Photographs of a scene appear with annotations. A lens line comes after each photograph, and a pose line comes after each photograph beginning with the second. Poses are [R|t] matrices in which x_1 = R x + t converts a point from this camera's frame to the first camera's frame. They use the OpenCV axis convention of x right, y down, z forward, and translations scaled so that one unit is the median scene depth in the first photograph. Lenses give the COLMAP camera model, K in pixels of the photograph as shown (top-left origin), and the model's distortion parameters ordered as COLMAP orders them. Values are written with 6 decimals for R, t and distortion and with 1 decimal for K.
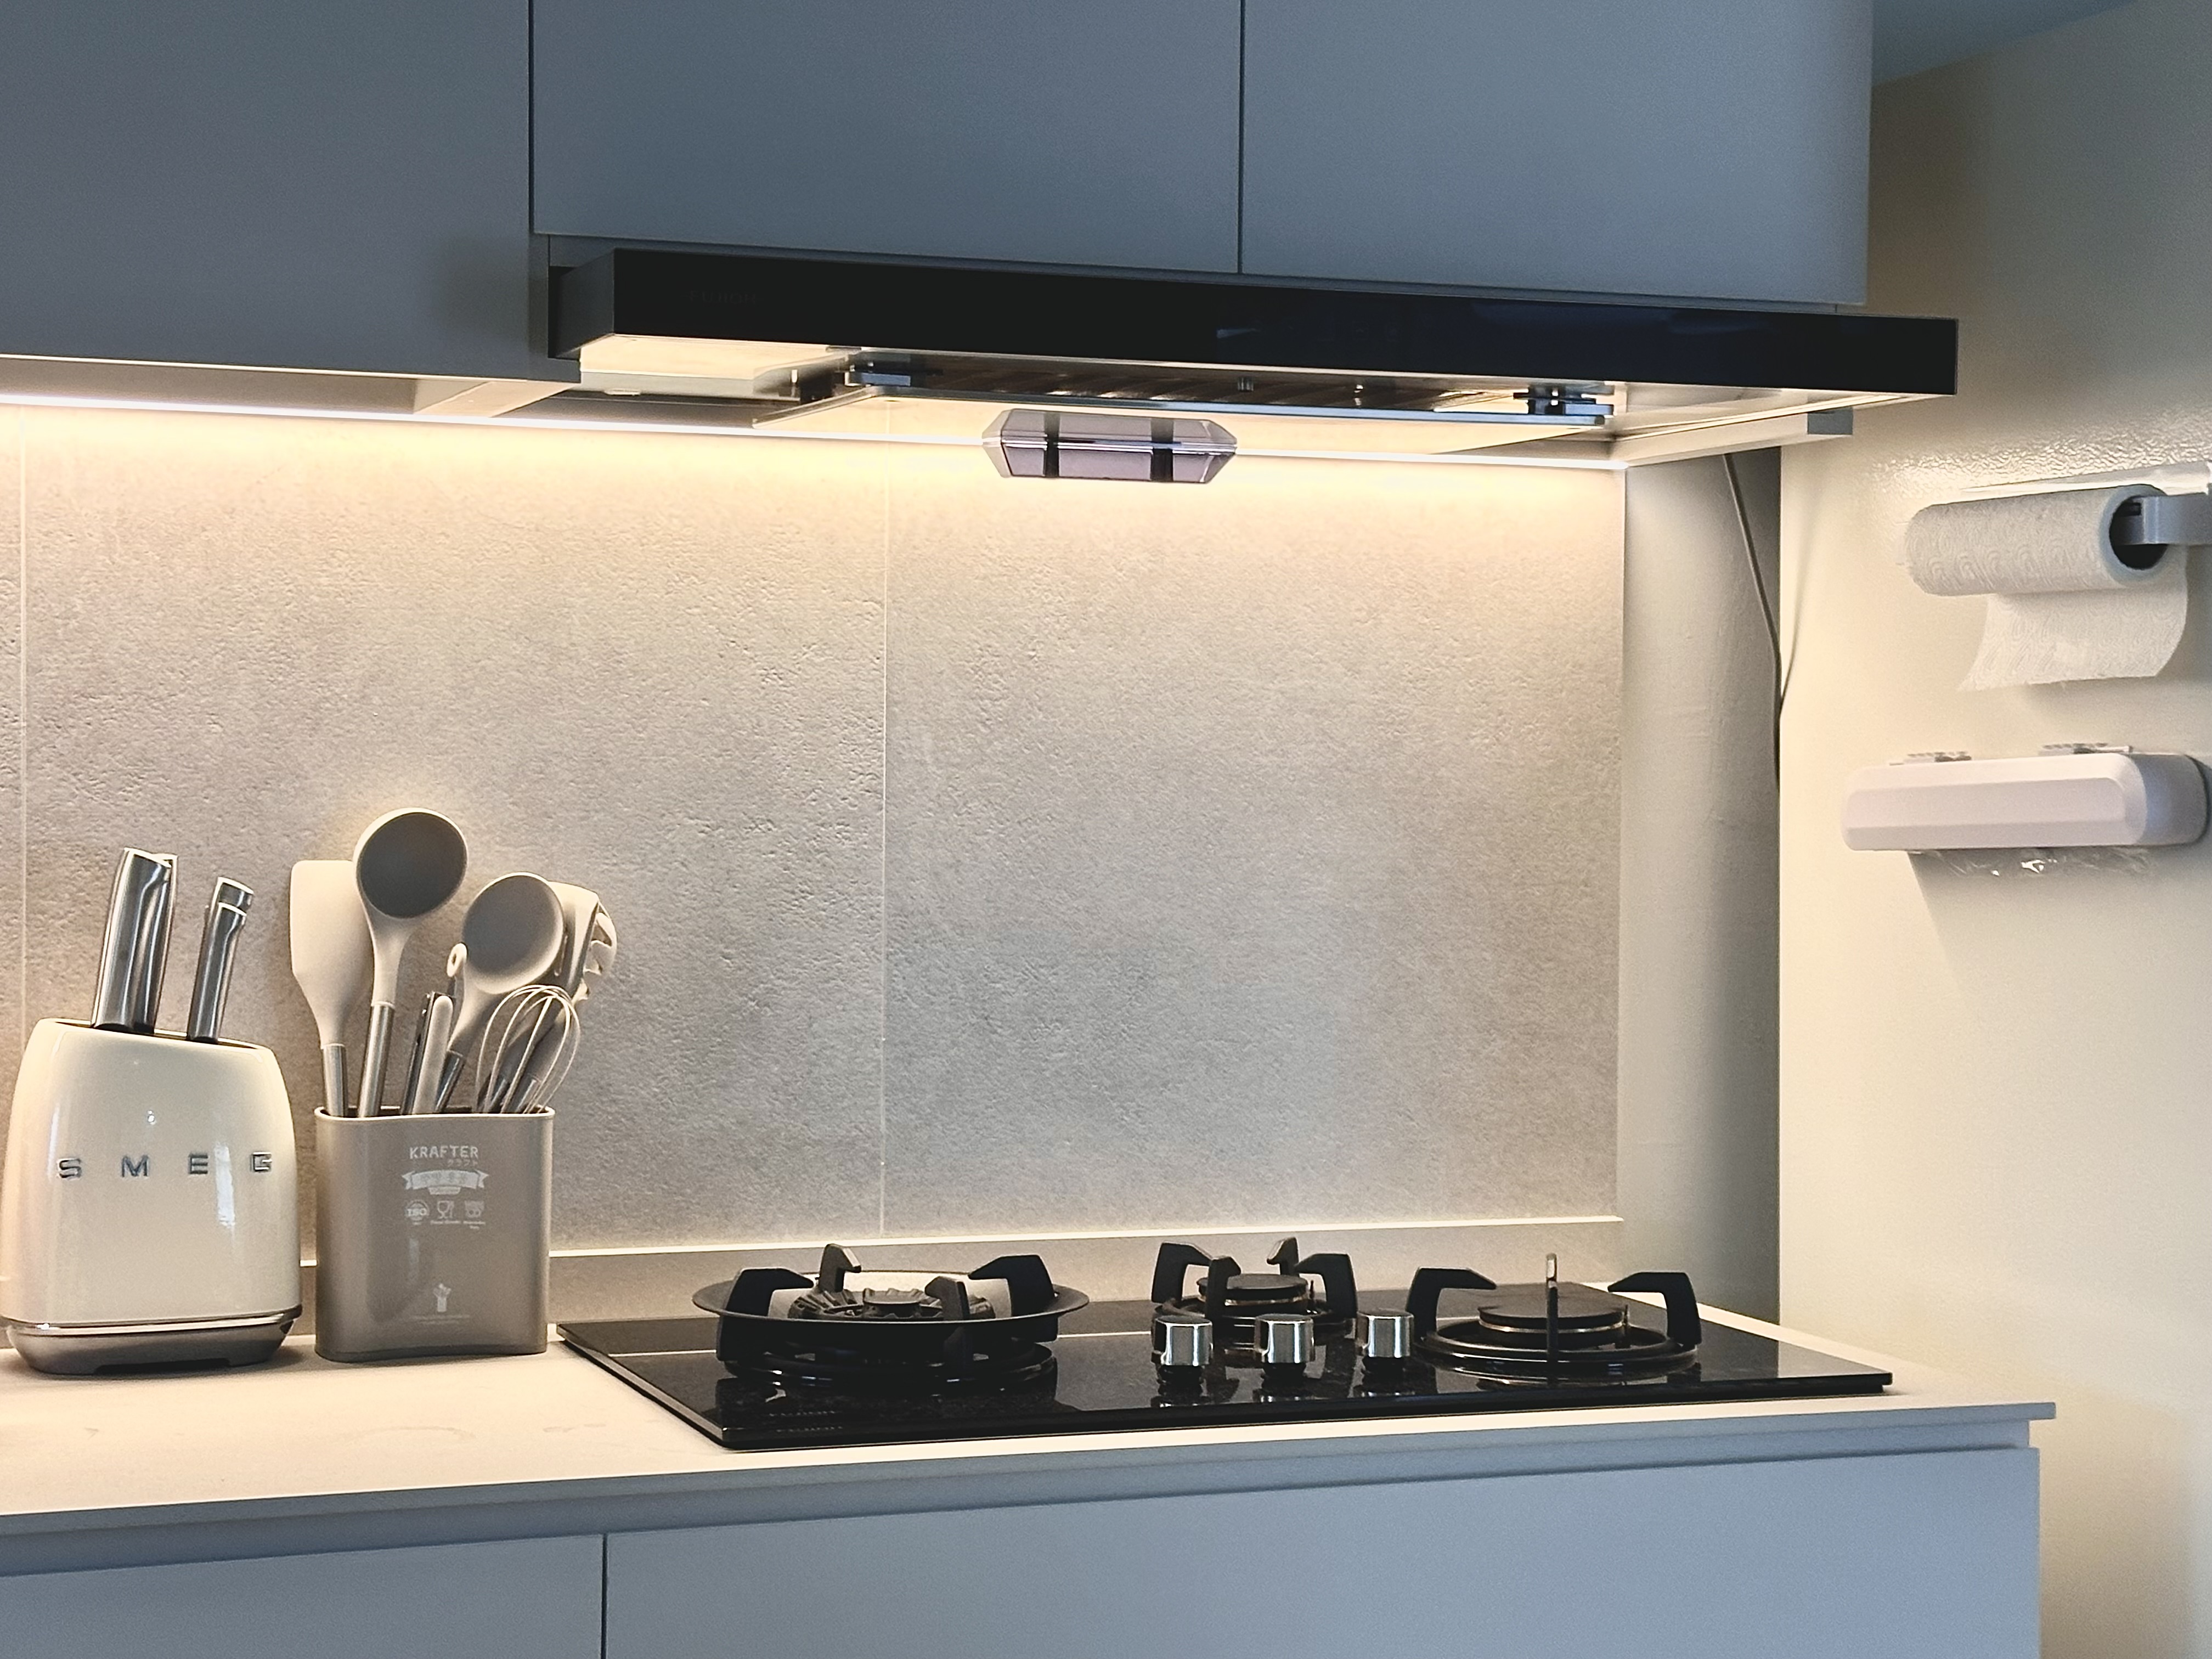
lens RADIAL K [[4026.0, 0, 1105.4], [0, 4026.0, 829.8], [0, 0, 1]] dist [0.272952, 0.000000]
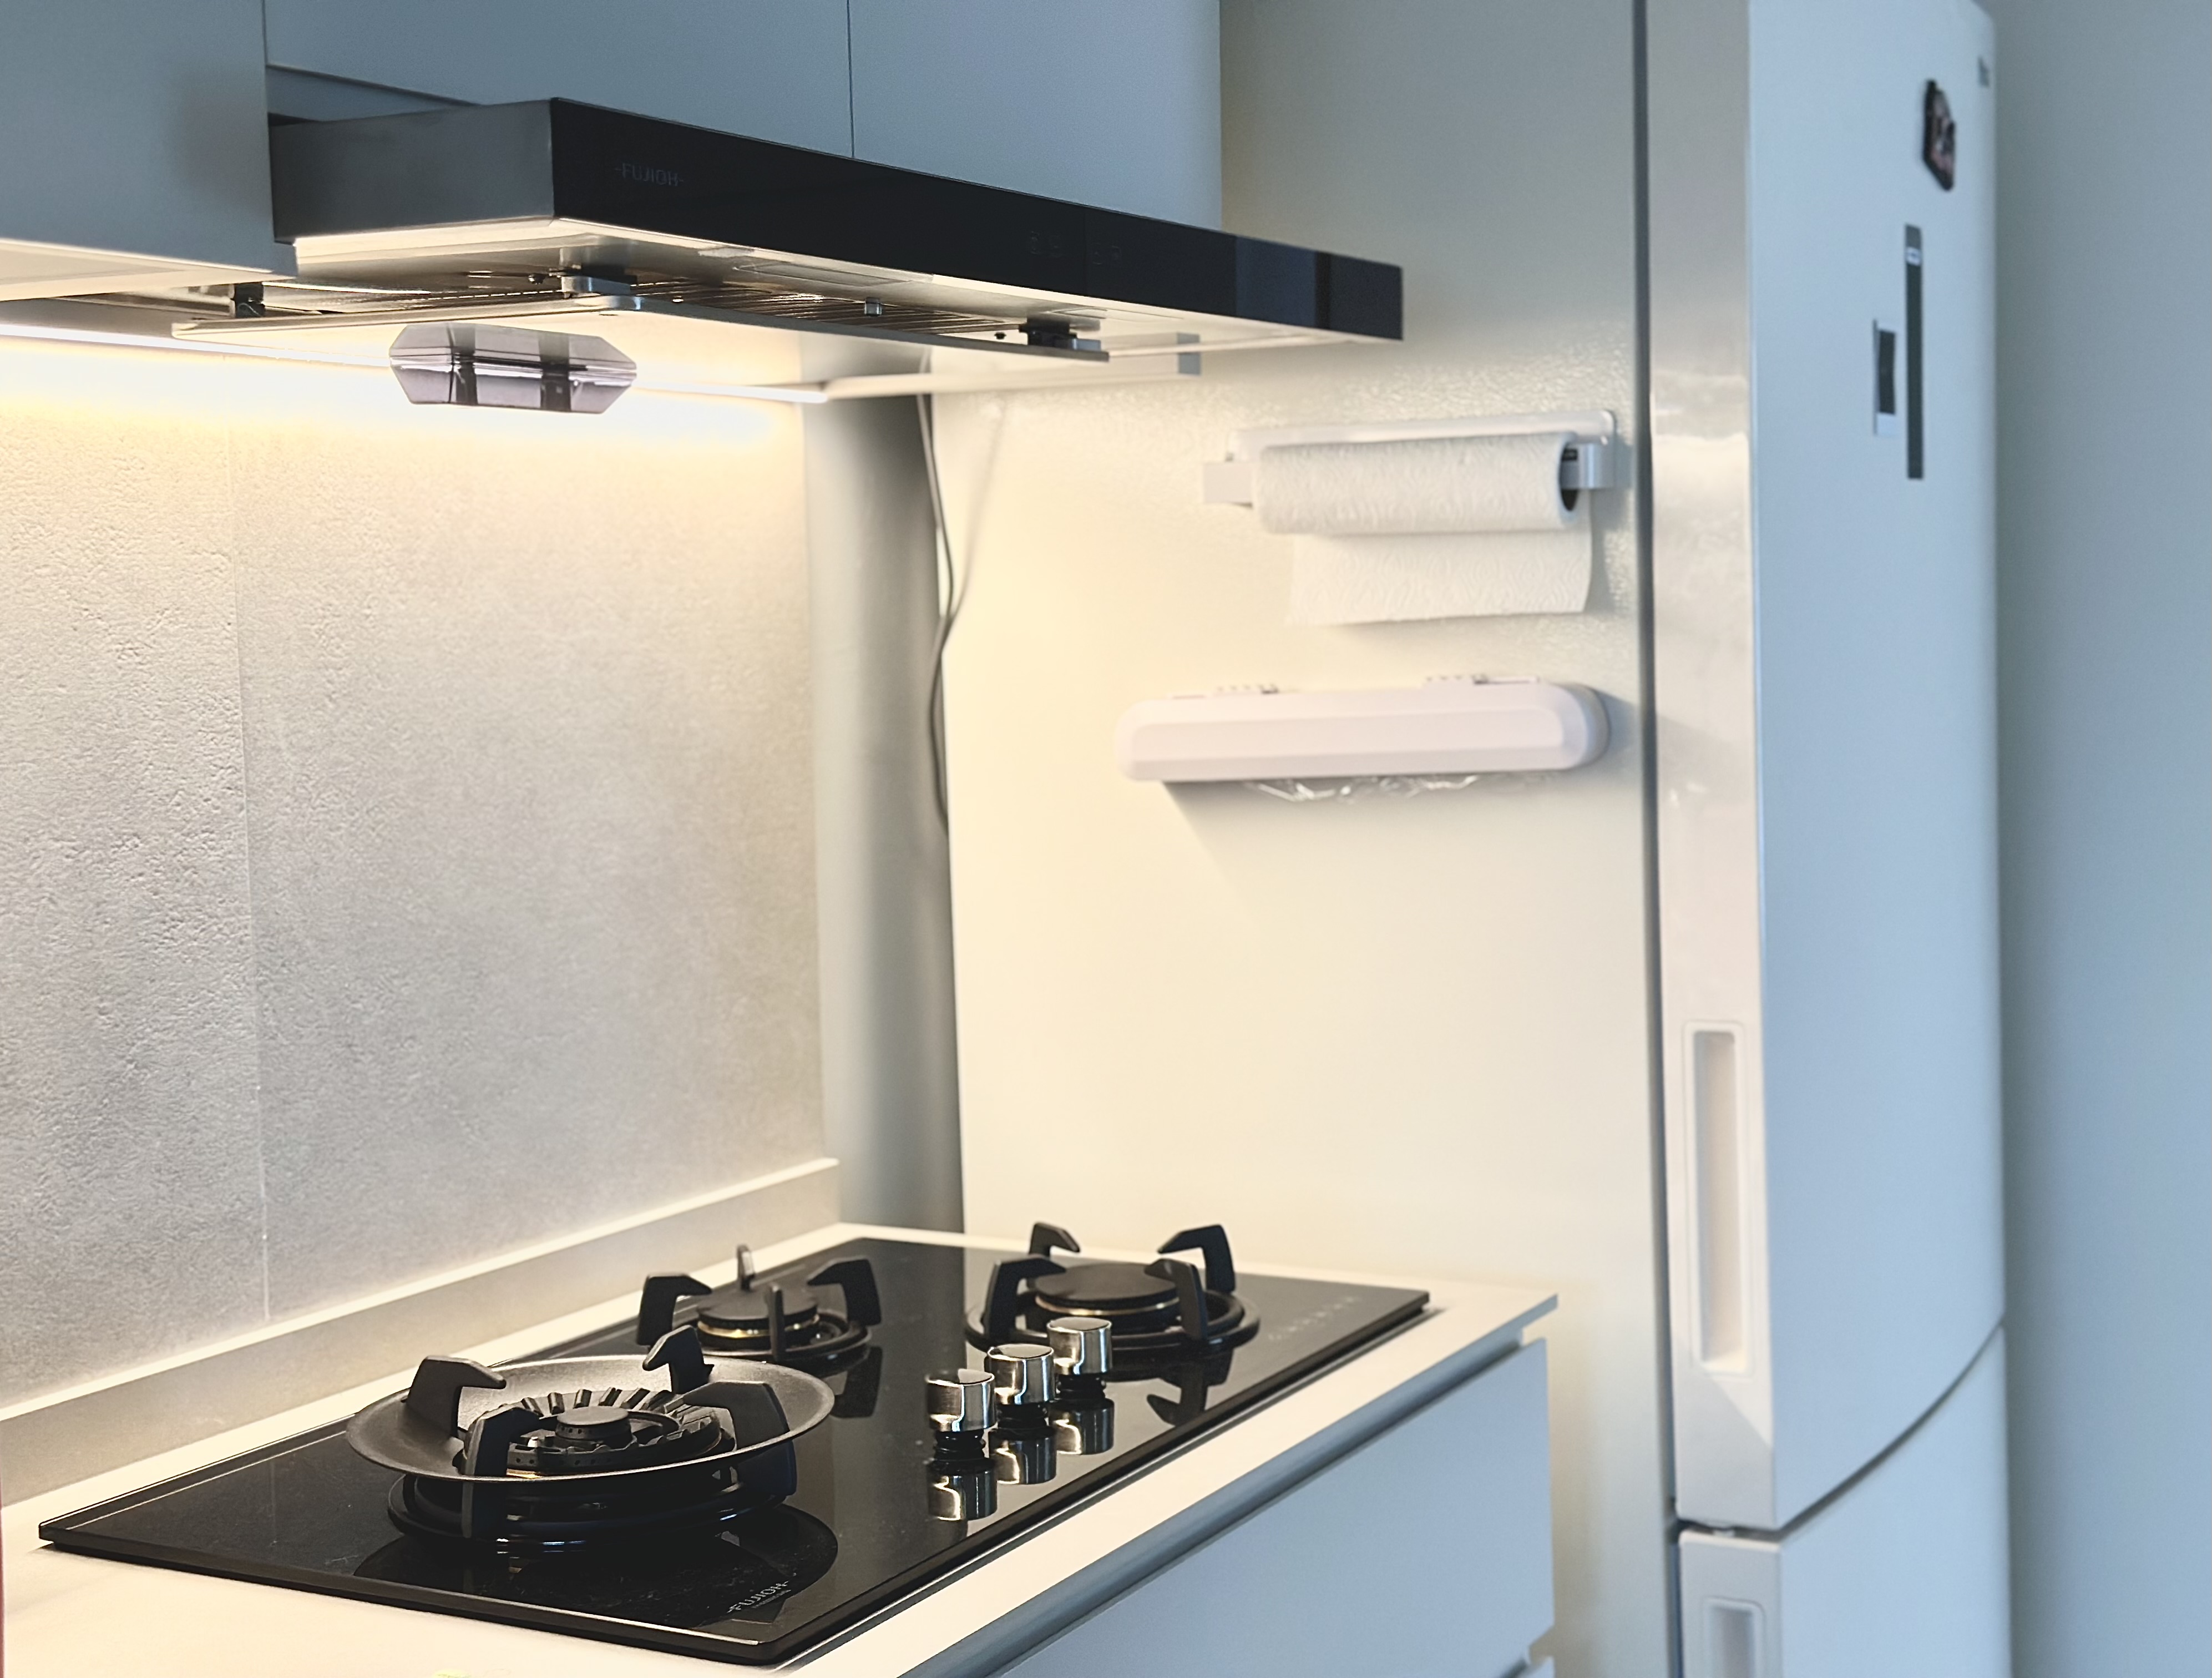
lens RADIAL K [[3143.6, 0, 1105.1], [0, 3143.6, 836.6], [0, 0, 1]] dist [0.158477, 0.000000]
pose [[0.768897, -0.077208, 0.634694, -0.330042], [0.043384, 0.996695, 0.068686, -0.036203], [-0.637899, -0.025276, 0.769705, 0.391116]]
